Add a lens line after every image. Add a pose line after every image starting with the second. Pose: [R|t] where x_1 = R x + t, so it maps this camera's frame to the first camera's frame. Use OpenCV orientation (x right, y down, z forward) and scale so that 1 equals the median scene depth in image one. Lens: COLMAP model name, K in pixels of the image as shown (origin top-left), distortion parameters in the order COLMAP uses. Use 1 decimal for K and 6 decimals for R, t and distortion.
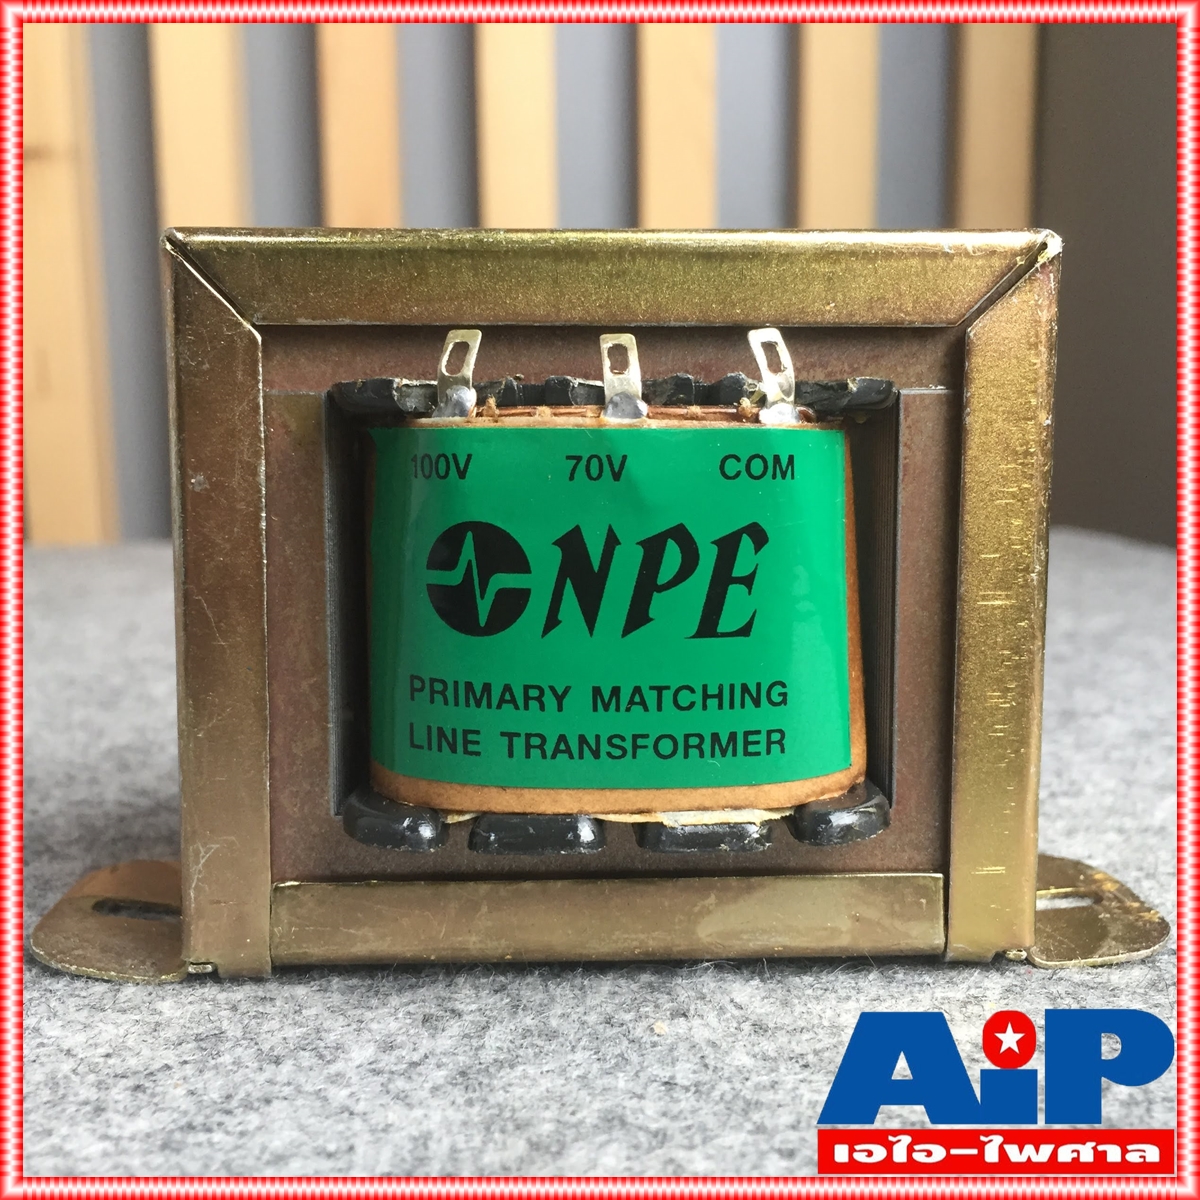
lens RADIAL K [[1385.8, 0, 600.0], [0, 1385.8, 600.0], [0, 0, 1]] dist [0.057367, -0.142896]
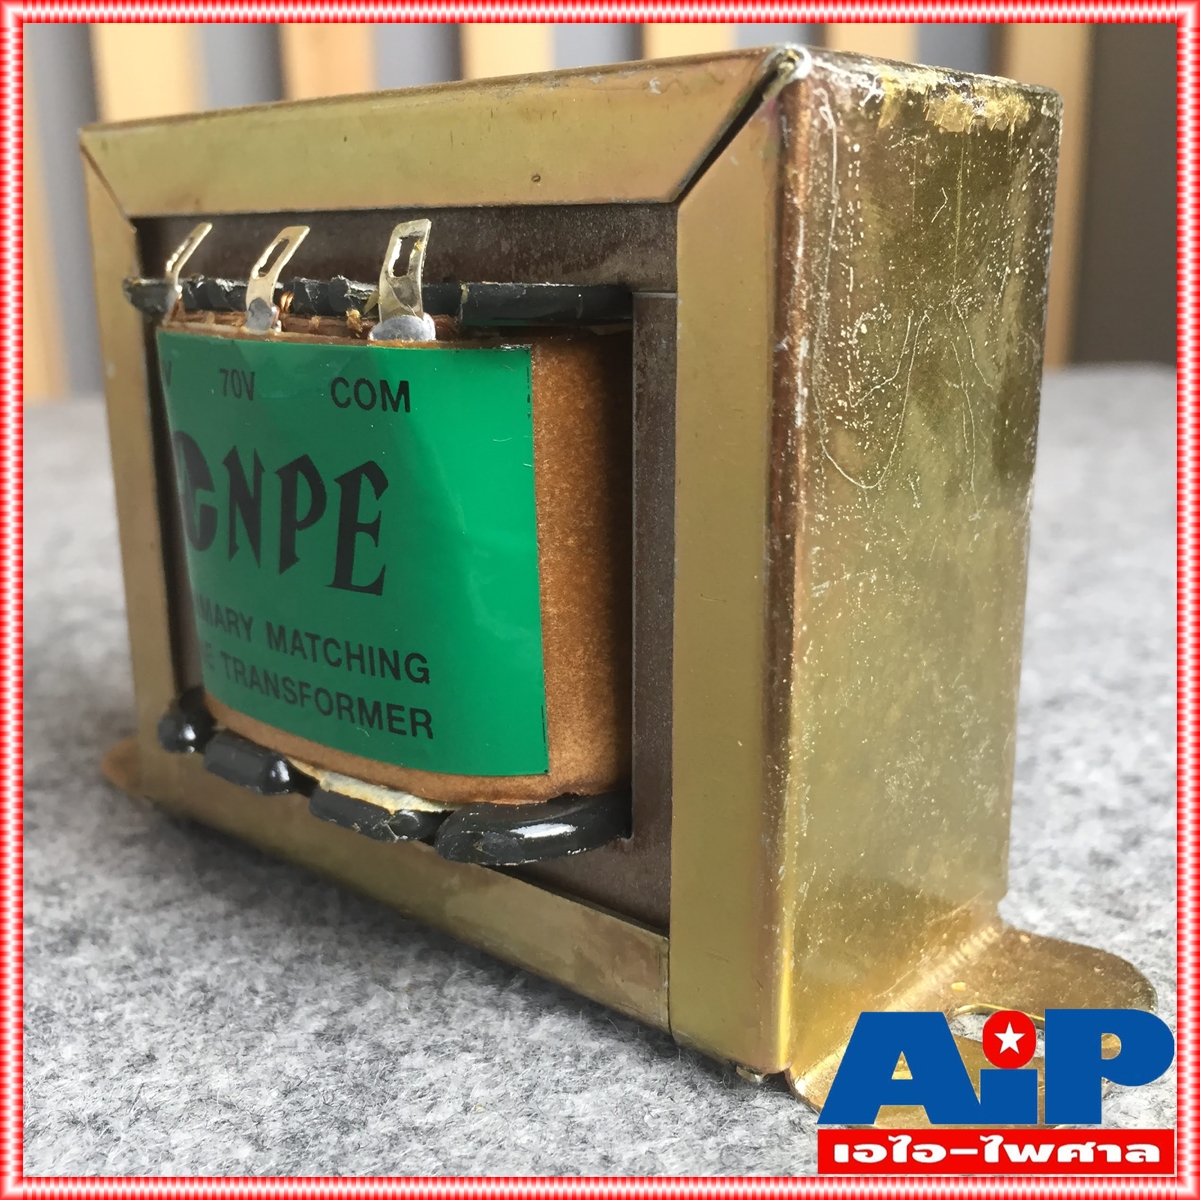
lens RADIAL K [[1385.8, 0, 600.0], [0, 1385.8, 600.0], [0, 0, 1]] dist [0.057367, -0.142896]
pose [[0.729931, 0.165744, -0.663121, 0.762470], [-0.069111, 0.983079, 0.169643, -0.122749], [0.680018, -0.077999, 0.729035, 0.478616]]
